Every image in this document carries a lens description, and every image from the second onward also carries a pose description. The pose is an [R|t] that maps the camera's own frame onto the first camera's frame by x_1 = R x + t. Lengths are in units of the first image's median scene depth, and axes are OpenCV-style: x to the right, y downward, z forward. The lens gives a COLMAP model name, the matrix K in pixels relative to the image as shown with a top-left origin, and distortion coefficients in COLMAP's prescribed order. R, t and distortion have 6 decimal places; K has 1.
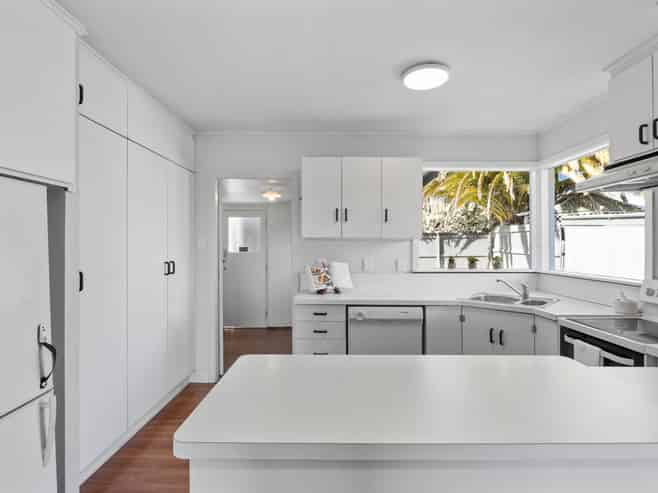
lens RADIAL K [[355.9, 0, 329.0], [0, 355.9, 246.5], [0, 0, 1]] dist [-0.002942, -0.000907]
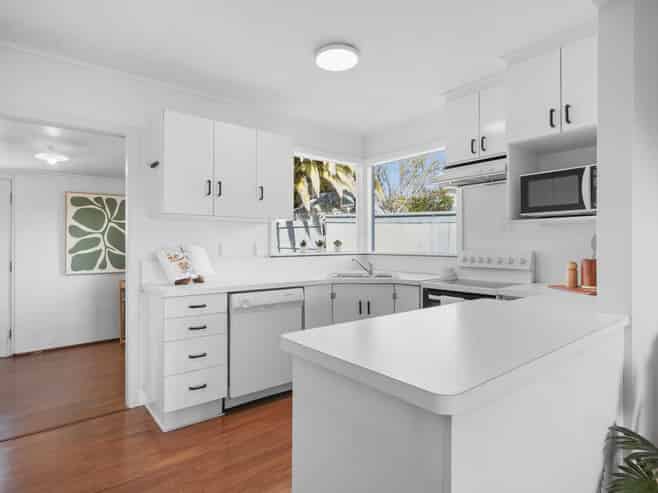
lens RADIAL K [[378.2, 0, 329.0], [0, 378.2, 246.5], [0, 0, 1]] dist [-0.000016, 0.000064]
pose [[0.766400, -0.005554, 0.642340, -0.352517], [0.006560, 0.999978, 0.000819, 0.053332], [-0.642330, 0.003586, 0.766419, 0.138733]]
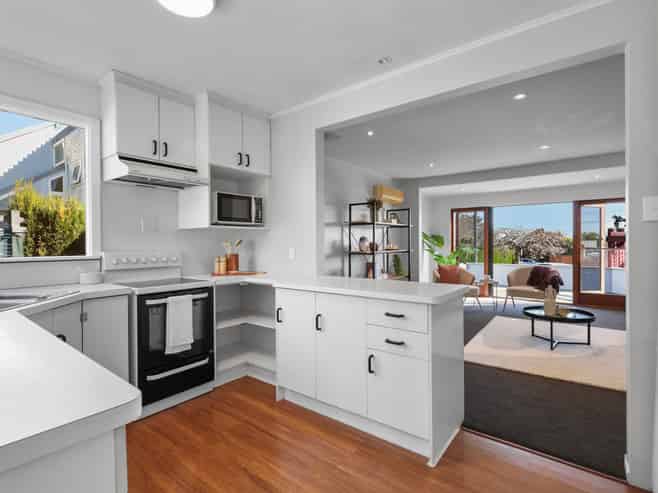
lens RADIAL K [[326.0, 0, 338.1], [0, 326.0, 250.5], [0, 0, 1]] dist [-0.000485, -0.000109]
pose [[-0.810852, -0.004472, 0.585234, -0.323315], [0.012070, 0.999630, 0.024361, 0.051373], [-0.585127, 0.026817, -0.810498, 1.087809]]
